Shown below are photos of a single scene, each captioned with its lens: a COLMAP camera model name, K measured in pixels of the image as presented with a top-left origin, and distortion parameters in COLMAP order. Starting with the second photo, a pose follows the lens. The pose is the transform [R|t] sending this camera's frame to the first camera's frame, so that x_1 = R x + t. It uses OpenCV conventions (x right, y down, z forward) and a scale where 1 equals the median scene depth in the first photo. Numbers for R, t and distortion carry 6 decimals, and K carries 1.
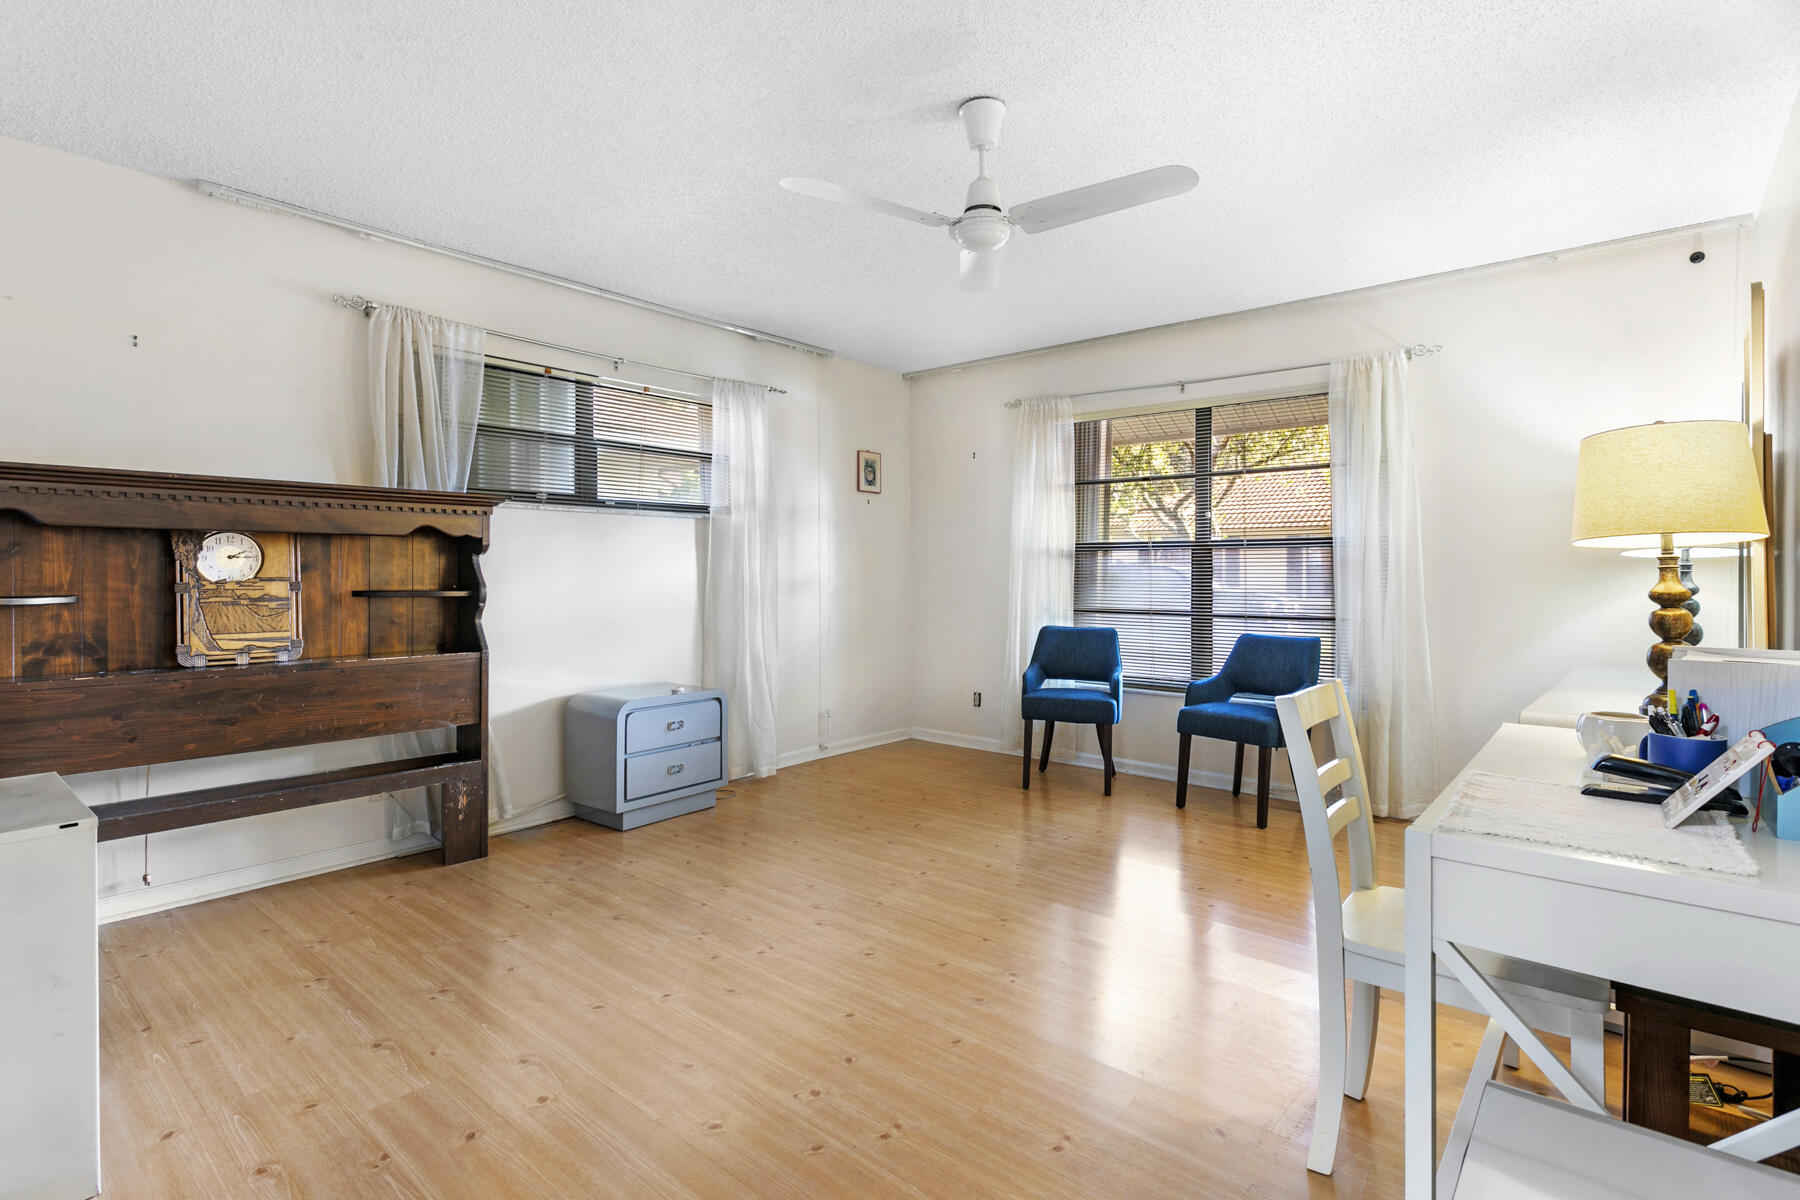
lens RADIAL K [[893.3, 0, 920.7], [0, 893.3, 586.2], [0, 0, 1]] dist [0.003482, 0.000020]
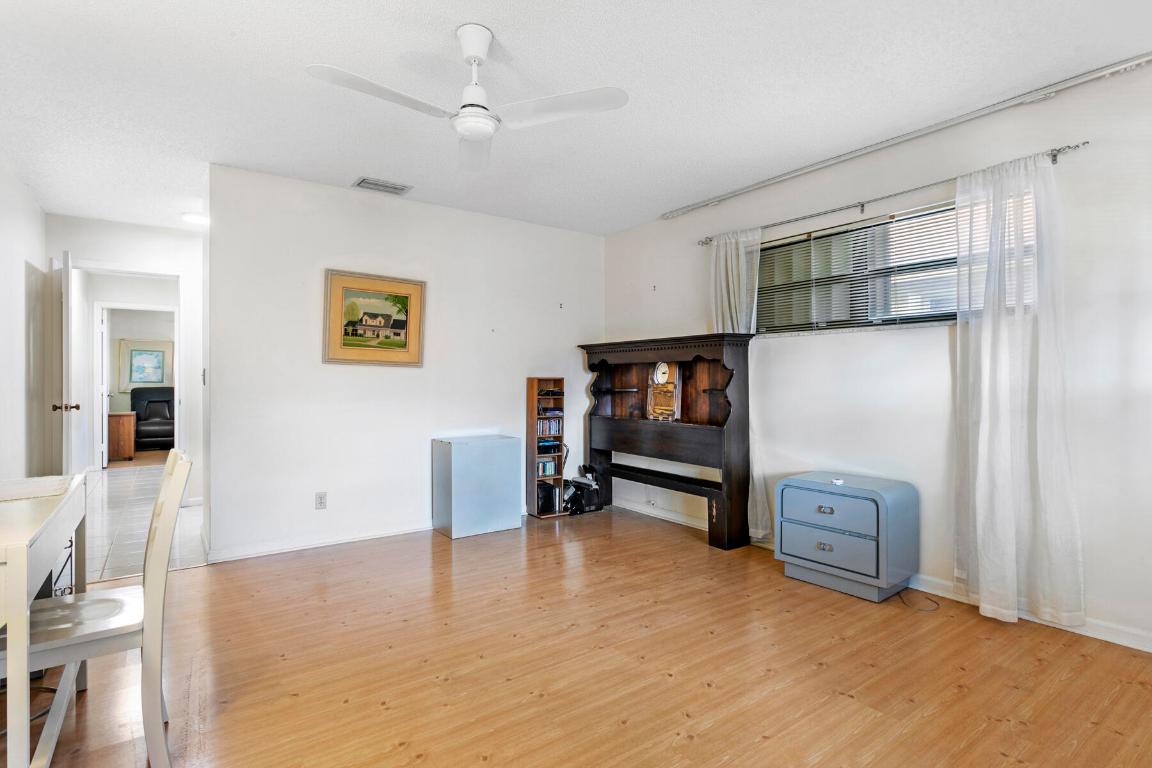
lens RADIAL K [[608.9, 0, 579.4], [0, 608.9, 378.6], [0, 0, 1]] dist [0.012820, -0.000997]
pose [[-0.290576, 0.001925, -0.956850, 0.728456], [-0.008828, 0.999950, 0.004692, -0.022835], [0.956811, 0.009810, -0.290545, 1.137794]]
